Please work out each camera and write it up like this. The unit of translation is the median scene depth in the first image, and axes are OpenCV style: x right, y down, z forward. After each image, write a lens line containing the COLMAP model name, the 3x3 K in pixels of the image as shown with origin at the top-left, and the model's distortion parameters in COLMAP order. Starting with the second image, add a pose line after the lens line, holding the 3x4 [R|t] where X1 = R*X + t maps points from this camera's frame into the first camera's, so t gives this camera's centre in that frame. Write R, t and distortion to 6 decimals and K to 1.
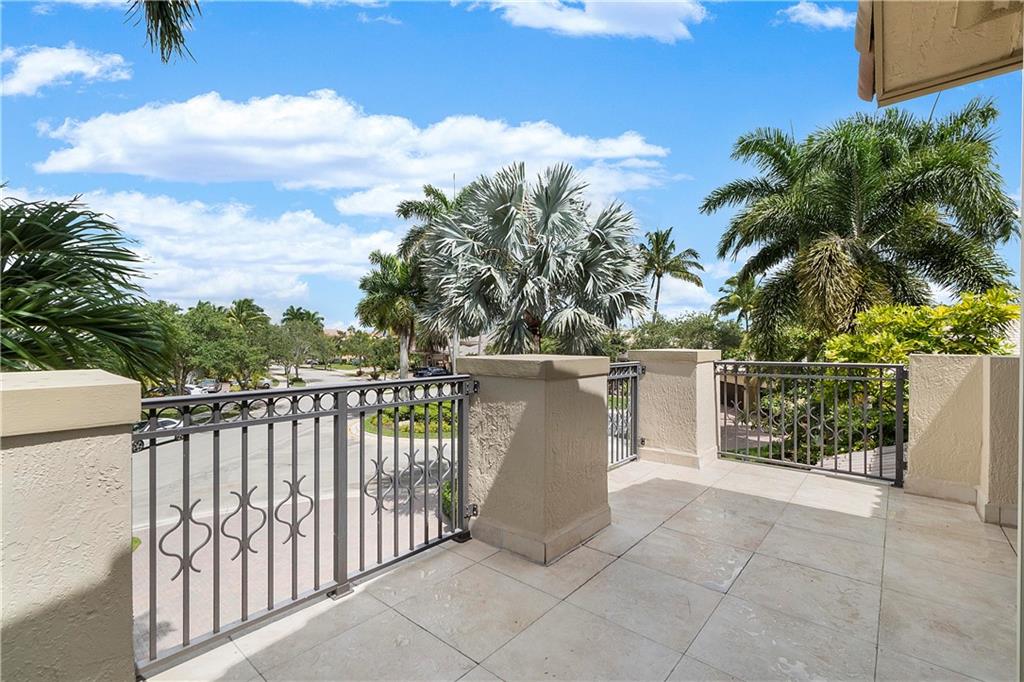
lens RADIAL K [[445.6, 0, 513.0], [0, 445.6, 340.8], [0, 0, 1]] dist [-0.001070, -0.000692]
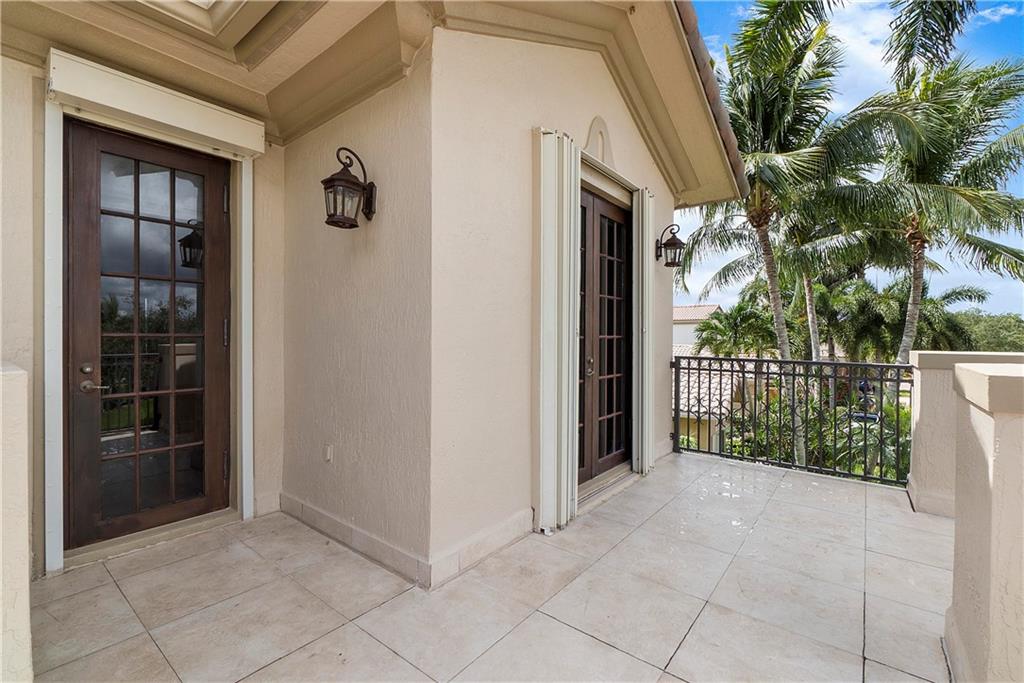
lens RADIAL K [[445.6, 0, 511.1], [0, 445.6, 339.4], [0, 0, 1]] dist [-0.001070, -0.000692]
pose [[-0.998996, -0.004054, -0.044623, 1.009623], [-0.004413, 0.999959, 0.007948, 0.000134], [0.044589, 0.008137, -0.998972, 2.068317]]
